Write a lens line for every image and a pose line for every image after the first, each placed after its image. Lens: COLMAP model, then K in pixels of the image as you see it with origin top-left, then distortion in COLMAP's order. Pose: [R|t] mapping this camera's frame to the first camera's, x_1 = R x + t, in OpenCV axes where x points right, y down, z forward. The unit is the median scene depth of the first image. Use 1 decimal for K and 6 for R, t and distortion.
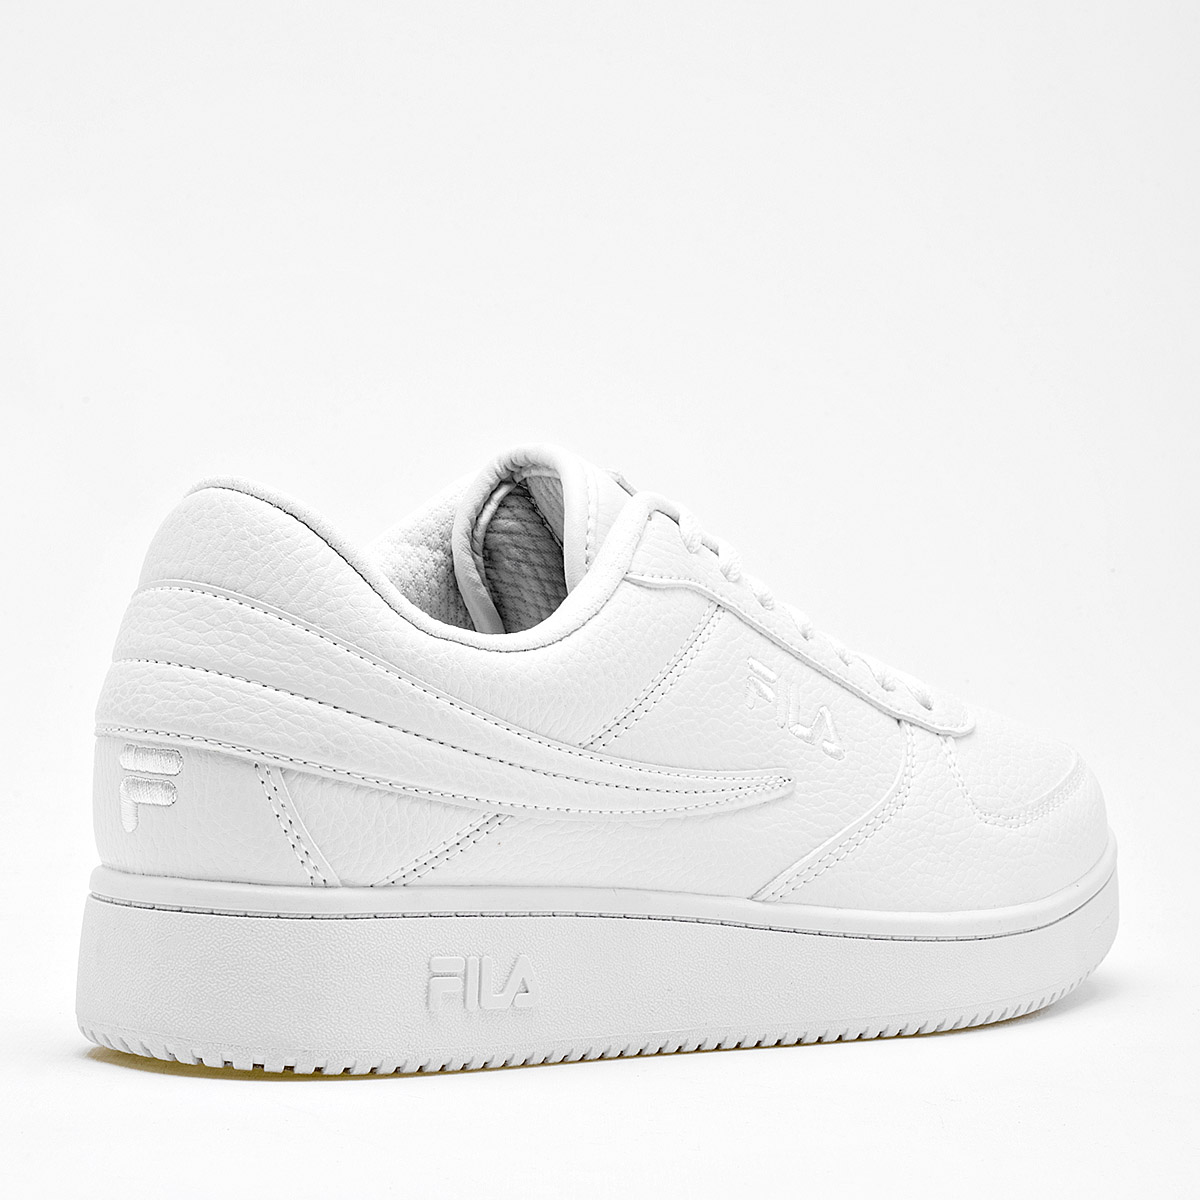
lens RADIAL K [[4005.7, 0, 600.0], [0, 4005.7, 600.0], [0, 0, 1]] dist [-0.062919, -1.888700]
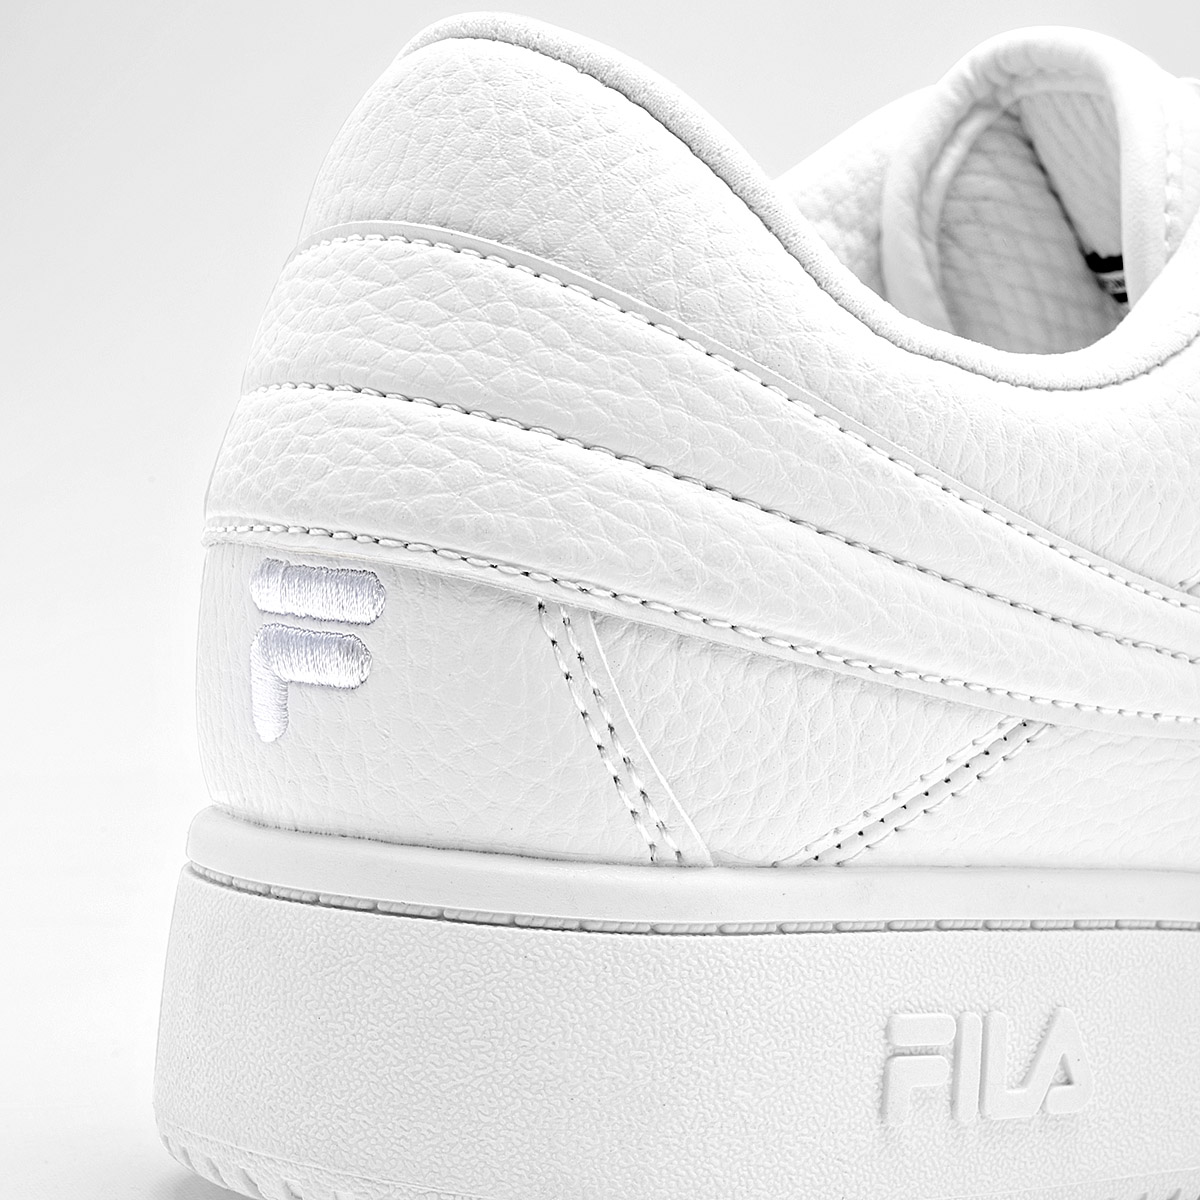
lens RADIAL K [[3640.1, 0, 602.7], [0, 3640.1, 646.3], [0, 0, 1]] dist [0.023691, 1.686936]
pose [[0.999348, 0.019517, -0.030371, -0.064247], [-0.018639, 0.999408, 0.028935, 0.032881], [0.030918, -0.028350, 0.999120, 0.561675]]
